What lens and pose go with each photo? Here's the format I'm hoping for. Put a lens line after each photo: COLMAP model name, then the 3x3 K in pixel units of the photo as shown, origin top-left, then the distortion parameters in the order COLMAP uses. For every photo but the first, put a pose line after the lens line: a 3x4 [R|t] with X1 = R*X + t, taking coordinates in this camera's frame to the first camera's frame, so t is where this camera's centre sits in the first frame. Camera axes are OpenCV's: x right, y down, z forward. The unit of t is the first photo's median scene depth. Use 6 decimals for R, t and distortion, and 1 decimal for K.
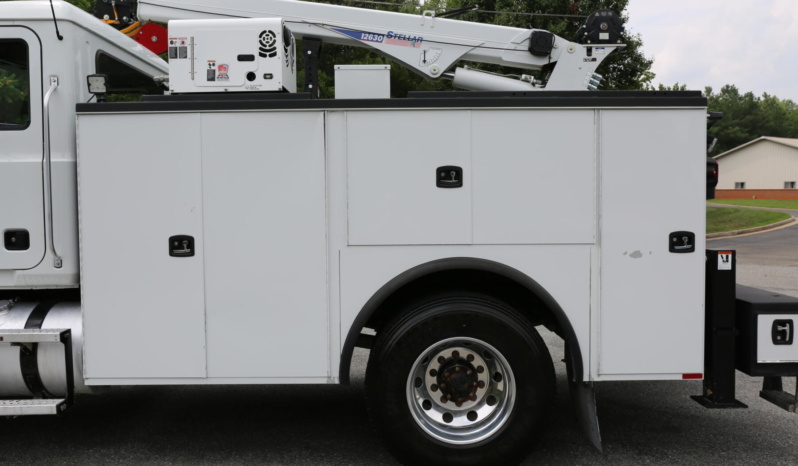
lens RADIAL K [[679.6, 0, 399.0], [0, 679.6, 233.0], [0, 0, 1]] dist [-0.062078, 0.074853]
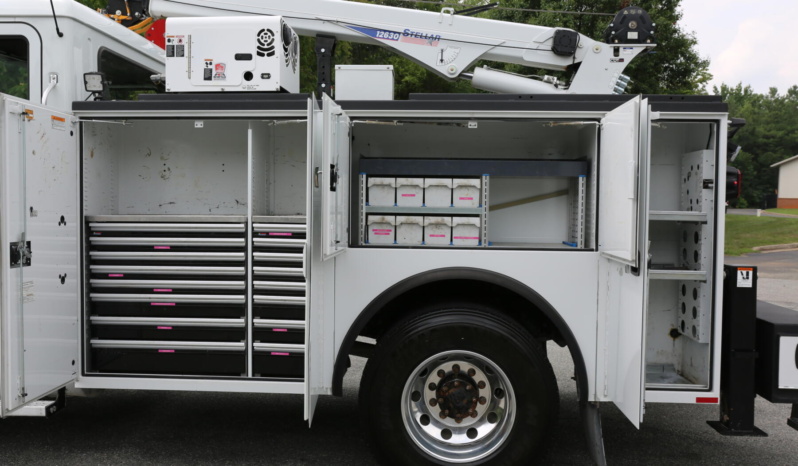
lens RADIAL K [[709.8, 0, 399.0], [0, 709.8, 233.0], [0, 0, 1]] dist [-0.058494, 0.086558]
pose [[0.998183, 0.021536, -0.056271, 0.056485], [-0.021855, 0.999748, -0.005061, -0.004811], [0.056148, 0.006282, 0.998403, -0.002408]]
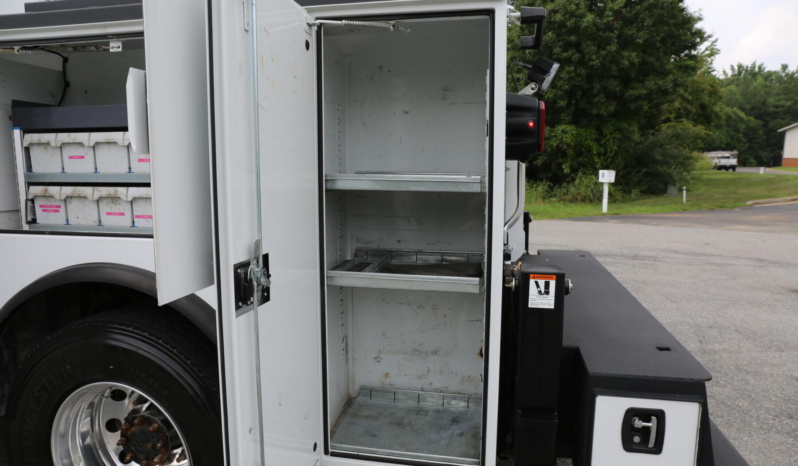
lens RADIAL K [[538.8, 0, 399.0], [0, 538.8, 233.0], [0, 0, 1]] dist [-0.114896, 0.094199]
pose [[0.980241, 0.033805, -0.194897, 0.435756], [-0.017784, 0.996360, 0.083374, -0.036966], [0.197006, -0.078261, 0.977274, 0.543257]]
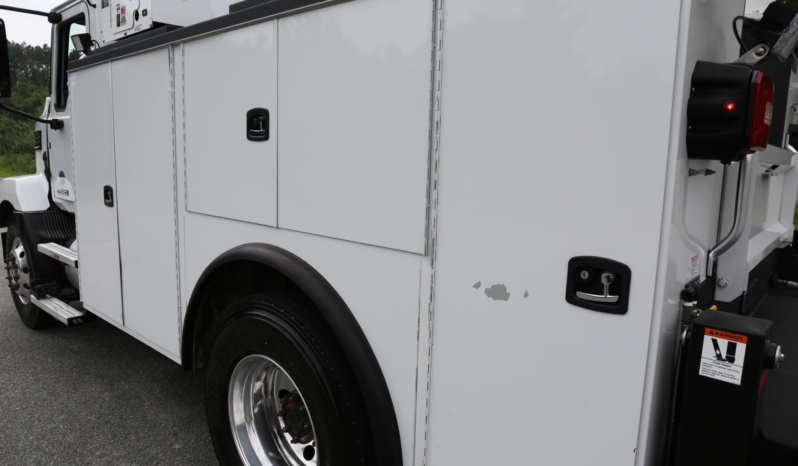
lens RADIAL K [[538.8, 0, 399.0], [0, 538.8, 233.0], [0, 0, 1]] dist [-0.114896, 0.094199]
pose [[0.749386, 0.124657, -0.650293, 0.506506], [-0.060840, 0.990927, 0.119844, -0.045094], [0.659332, -0.050246, 0.750171, 0.652151]]
